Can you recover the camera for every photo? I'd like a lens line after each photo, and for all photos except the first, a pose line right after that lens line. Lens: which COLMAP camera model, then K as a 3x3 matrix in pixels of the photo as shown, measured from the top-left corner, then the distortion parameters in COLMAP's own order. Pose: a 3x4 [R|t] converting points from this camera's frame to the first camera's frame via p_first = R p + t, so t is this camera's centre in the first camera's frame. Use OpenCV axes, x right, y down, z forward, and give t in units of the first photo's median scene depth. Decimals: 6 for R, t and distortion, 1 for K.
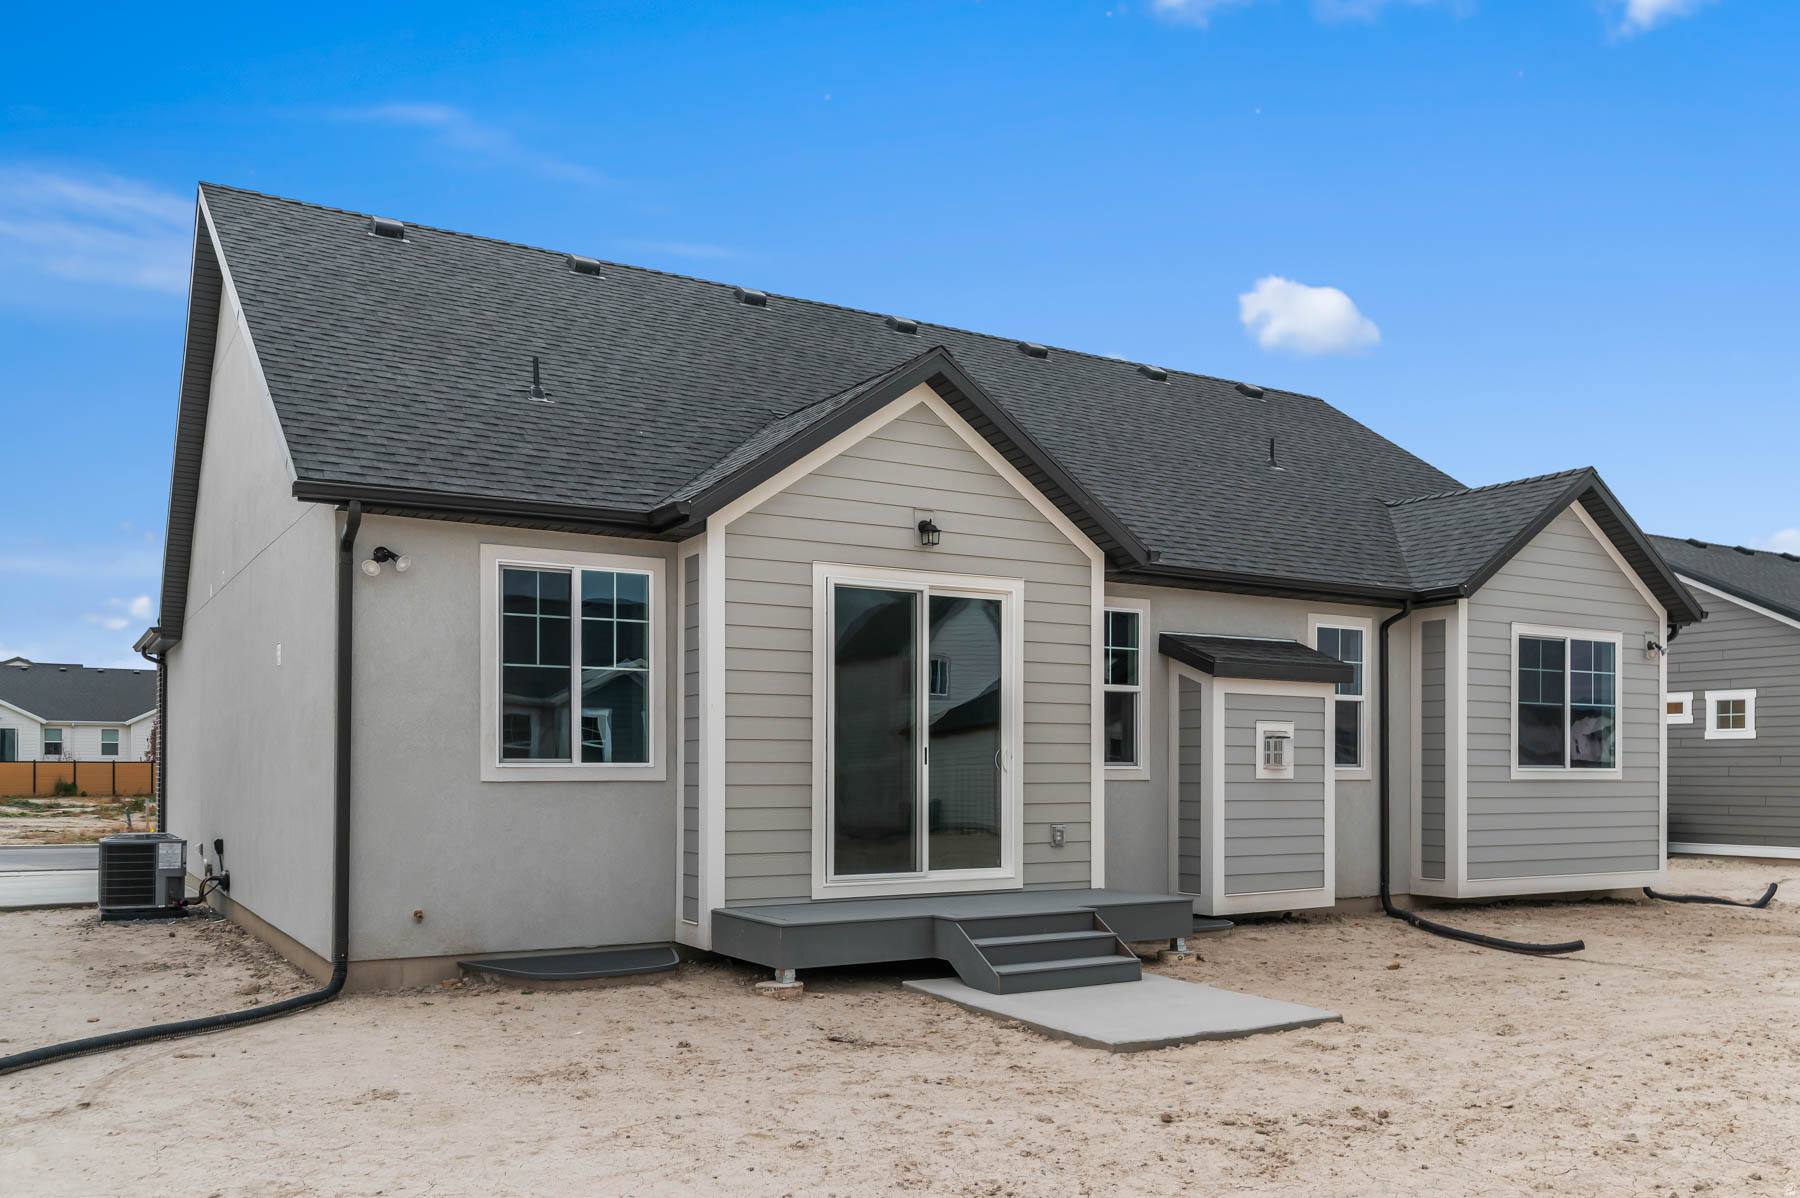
lens RADIAL K [[1485.1, 0, 900.0], [0, 1485.1, 599.0], [0, 0, 1]] dist [0.007333, 0.001433]
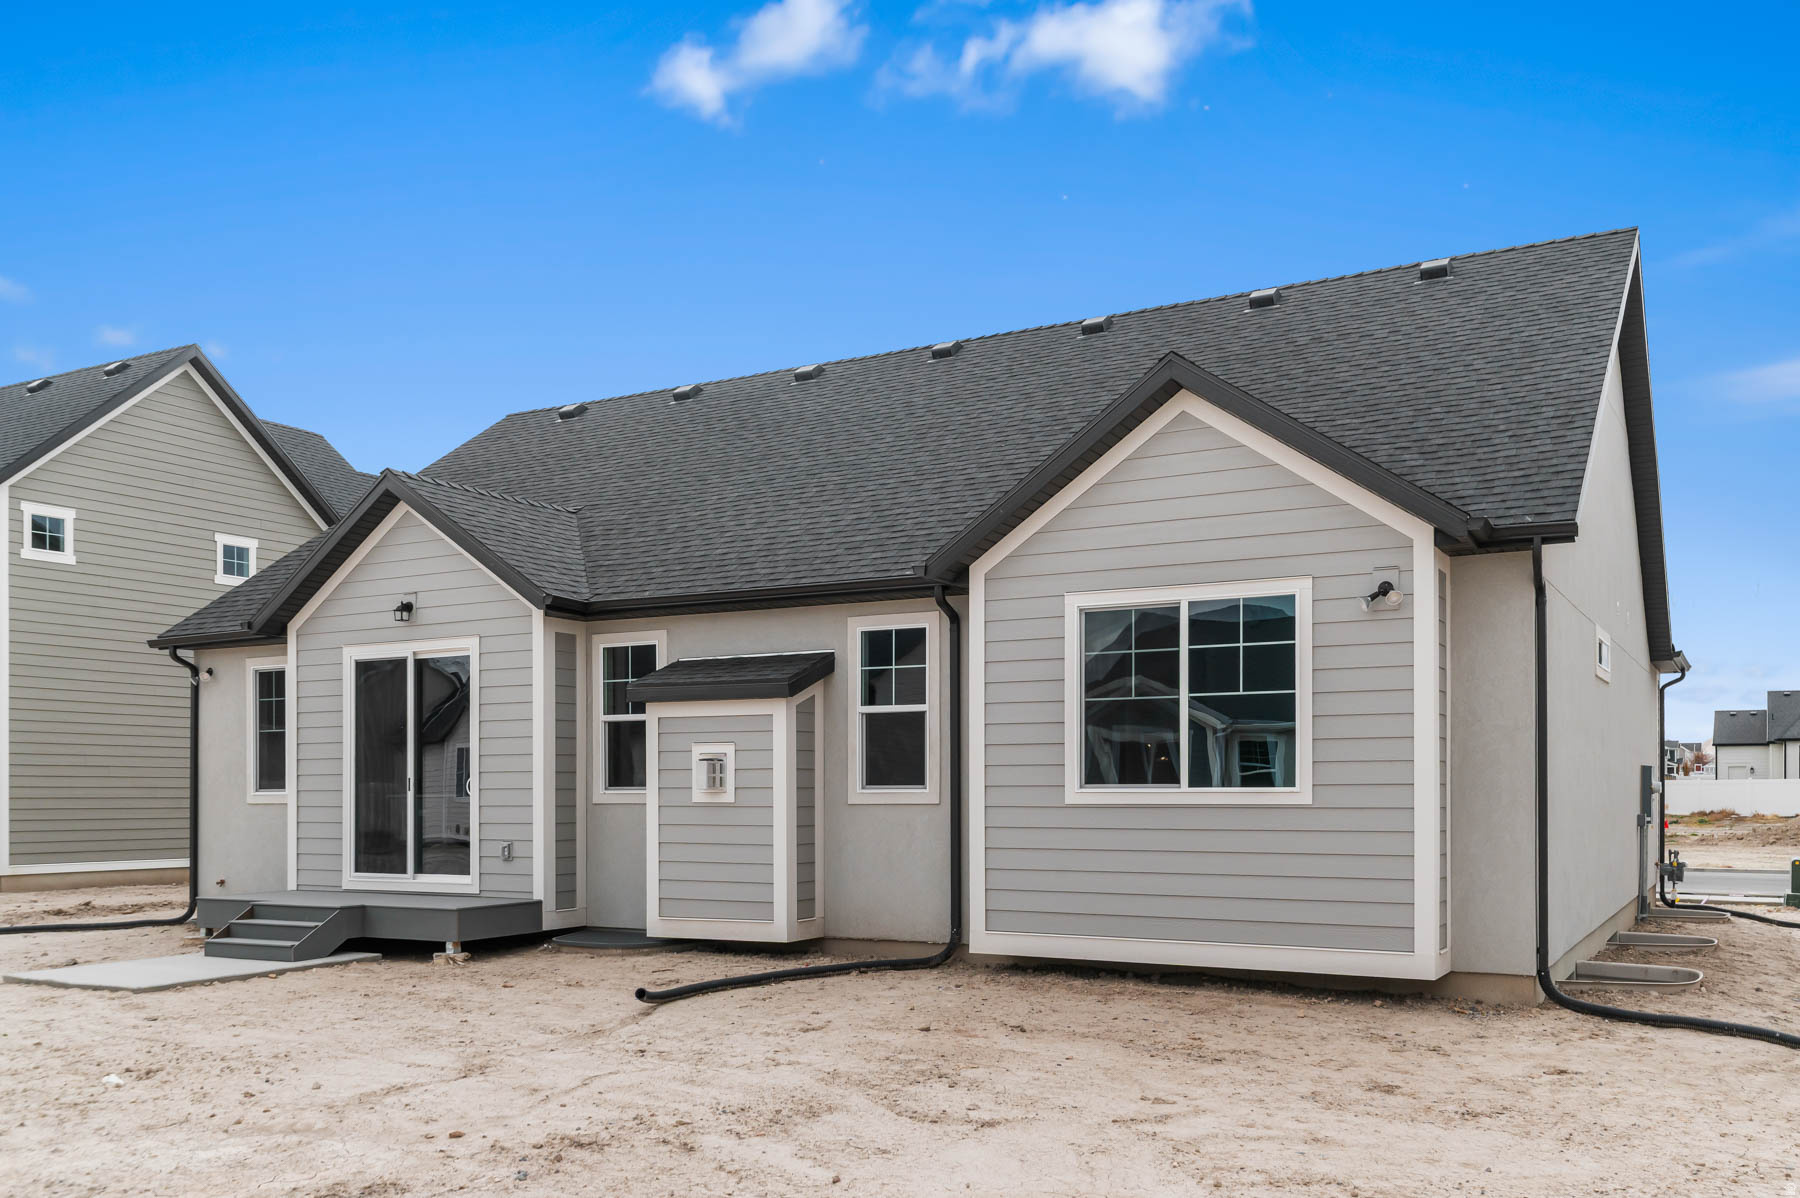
lens RADIAL K [[1497.5, 0, 900.0], [0, 1497.5, 599.0], [0, 0, 1]] dist [0.000368, 0.000100]
pose [[0.480099, -0.117520, -0.869307, 1.302592], [0.103878, 0.991629, -0.076688, 0.085665], [0.871042, -0.053484, 0.488288, 0.708758]]
